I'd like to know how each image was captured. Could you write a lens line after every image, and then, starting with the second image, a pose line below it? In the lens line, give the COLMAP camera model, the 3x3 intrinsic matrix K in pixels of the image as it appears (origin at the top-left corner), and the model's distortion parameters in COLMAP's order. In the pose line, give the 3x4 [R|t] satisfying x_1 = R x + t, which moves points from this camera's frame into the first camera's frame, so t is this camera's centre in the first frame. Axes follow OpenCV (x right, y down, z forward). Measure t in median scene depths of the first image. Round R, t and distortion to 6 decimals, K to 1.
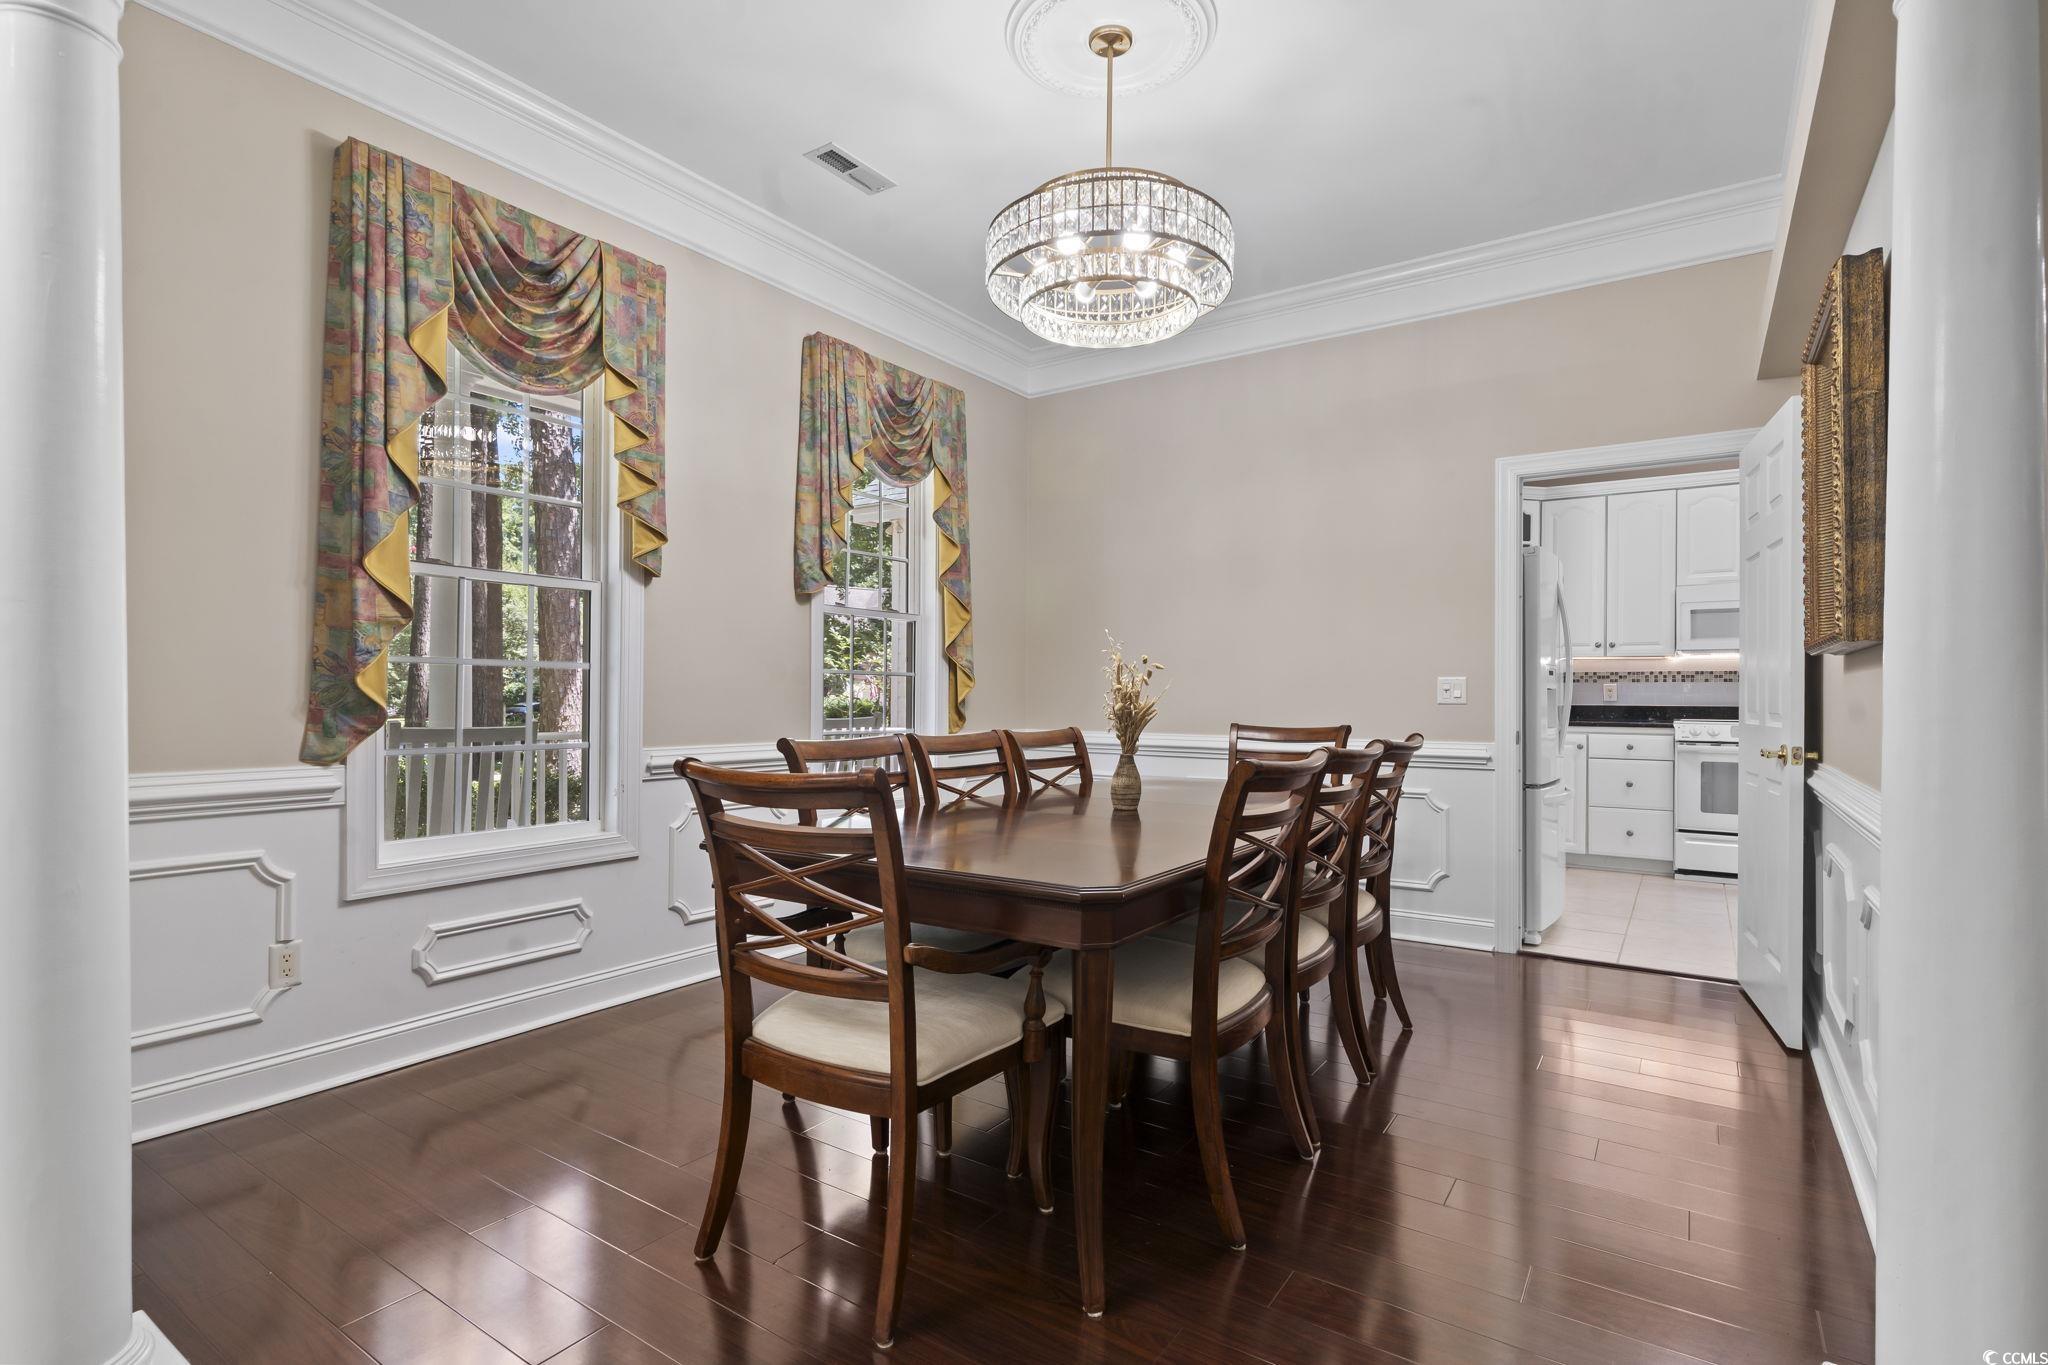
lens RADIAL K [[986.1, 0, 1023.3], [0, 986.1, 684.9], [0, 0, 1]] dist [-0.000423, -0.000157]
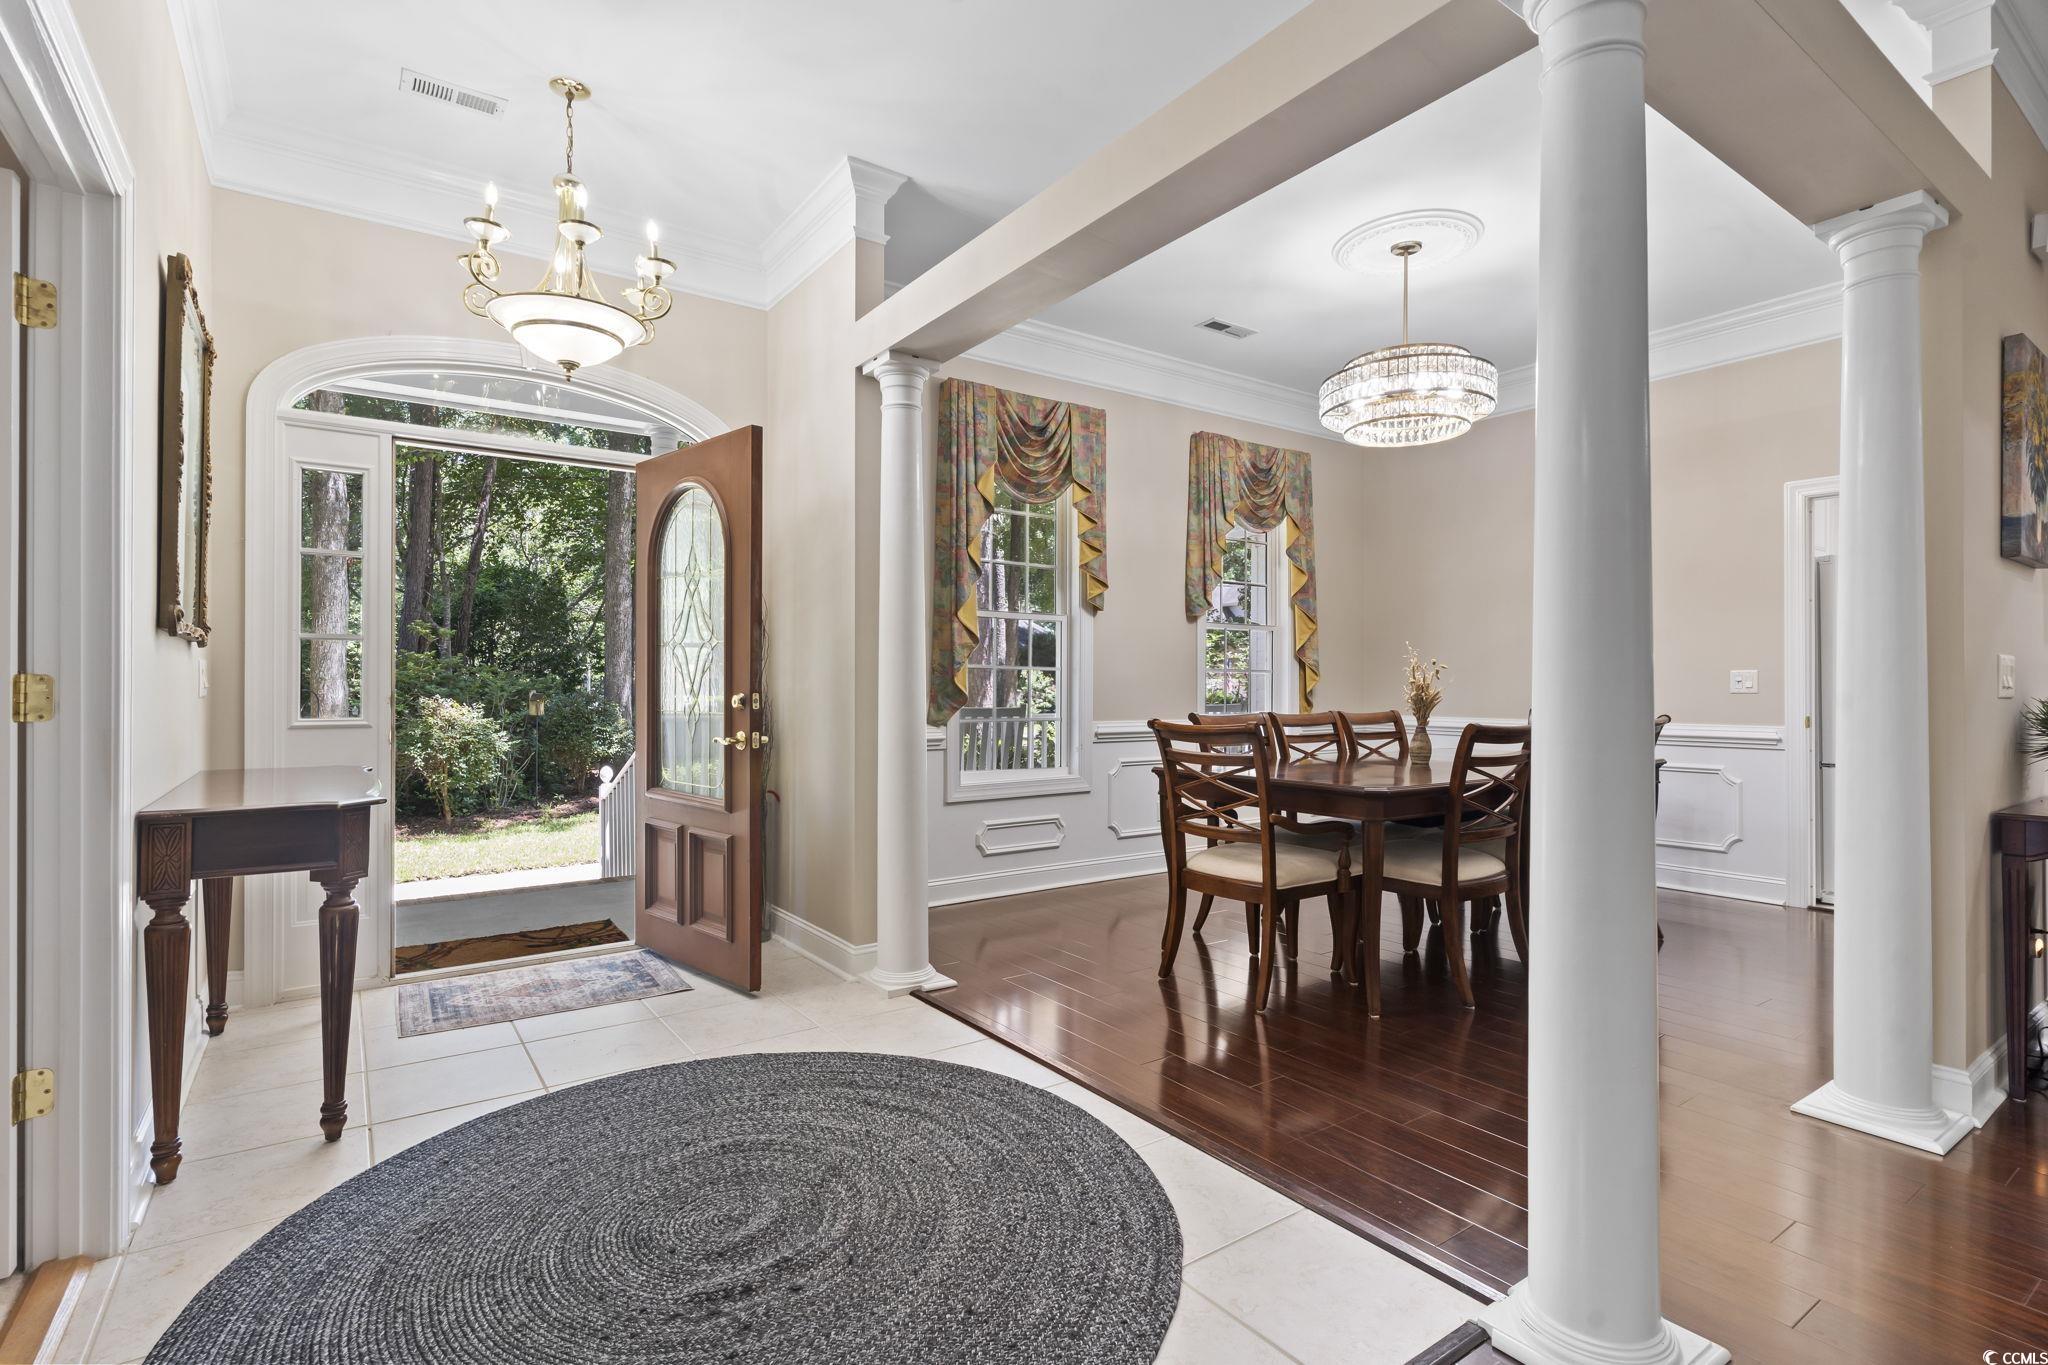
lens RADIAL K [[966.9, 0, 1019.8], [0, 966.9, 681.1], [0, 0, 1]] dist [0.001034, 0.000350]
pose [[0.934766, -0.004623, -0.355234, 0.050010], [0.005796, 0.999981, 0.002238, -0.003559], [0.355217, -0.004151, 0.934775, -0.491549]]
